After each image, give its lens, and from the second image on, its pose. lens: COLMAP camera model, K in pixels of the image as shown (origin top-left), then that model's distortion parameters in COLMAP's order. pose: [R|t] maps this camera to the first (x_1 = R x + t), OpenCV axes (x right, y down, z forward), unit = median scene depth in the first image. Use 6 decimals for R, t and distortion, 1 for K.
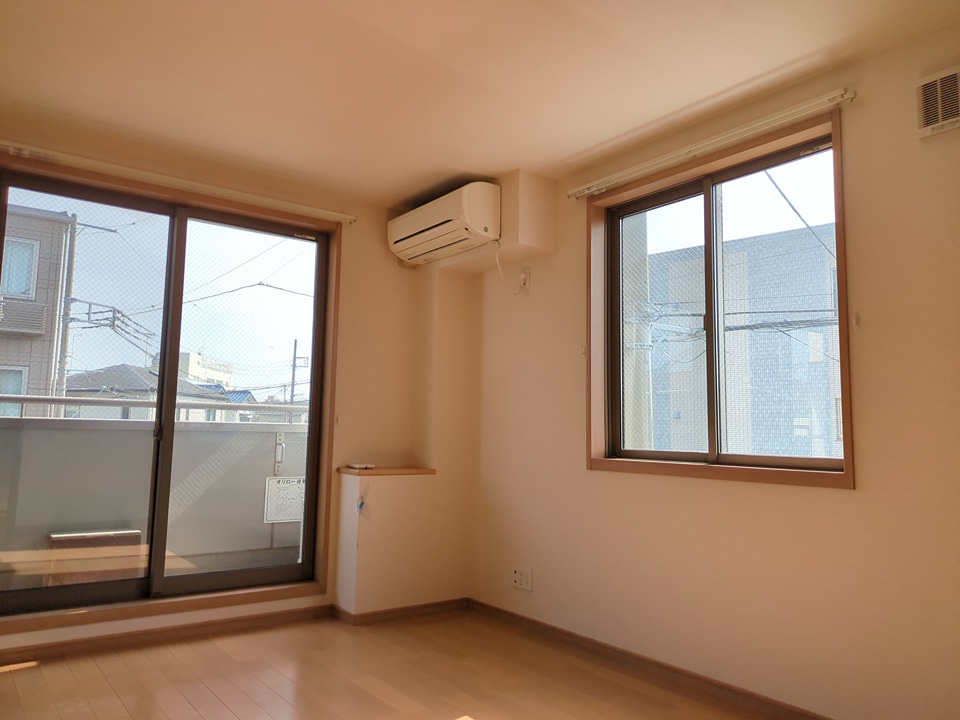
lens RADIAL K [[717.7, 0, 476.6], [0, 717.7, 351.9], [0, 0, 1]] dist [0.038699, -0.037038]
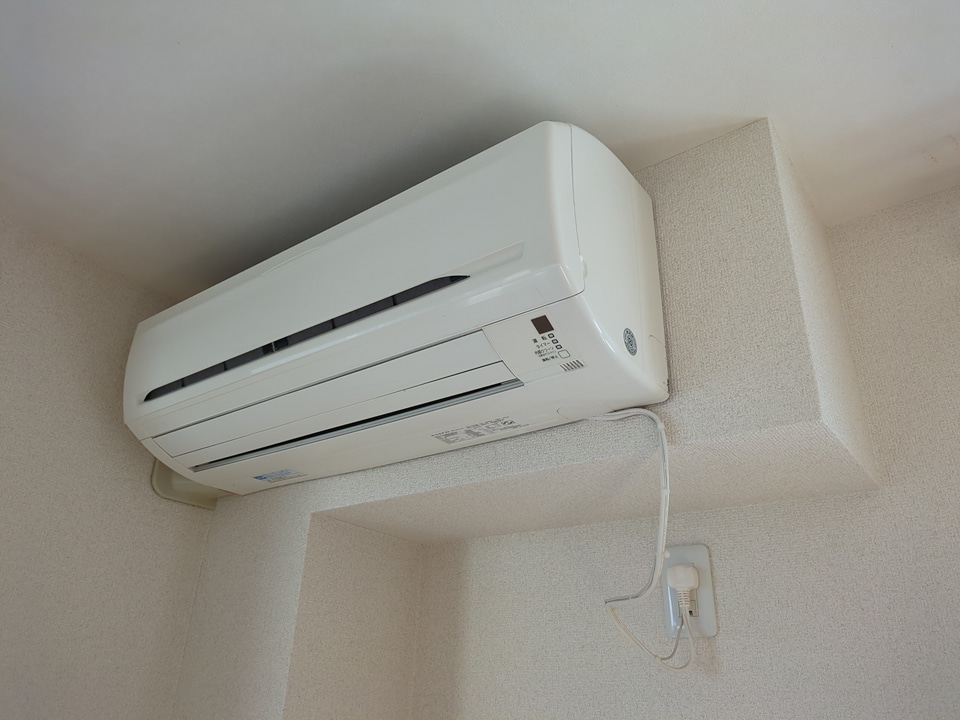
lens RADIAL K [[717.7, 0, 480.0], [0, 717.7, 360.6], [0, 0, 1]] dist [0.038699, -0.037038]
pose [[0.955294, 0.146403, 0.256863, -0.073631], [-0.052448, 0.938927, -0.340095, -0.087790], [-0.290967, 0.311419, 0.904631, 0.774117]]
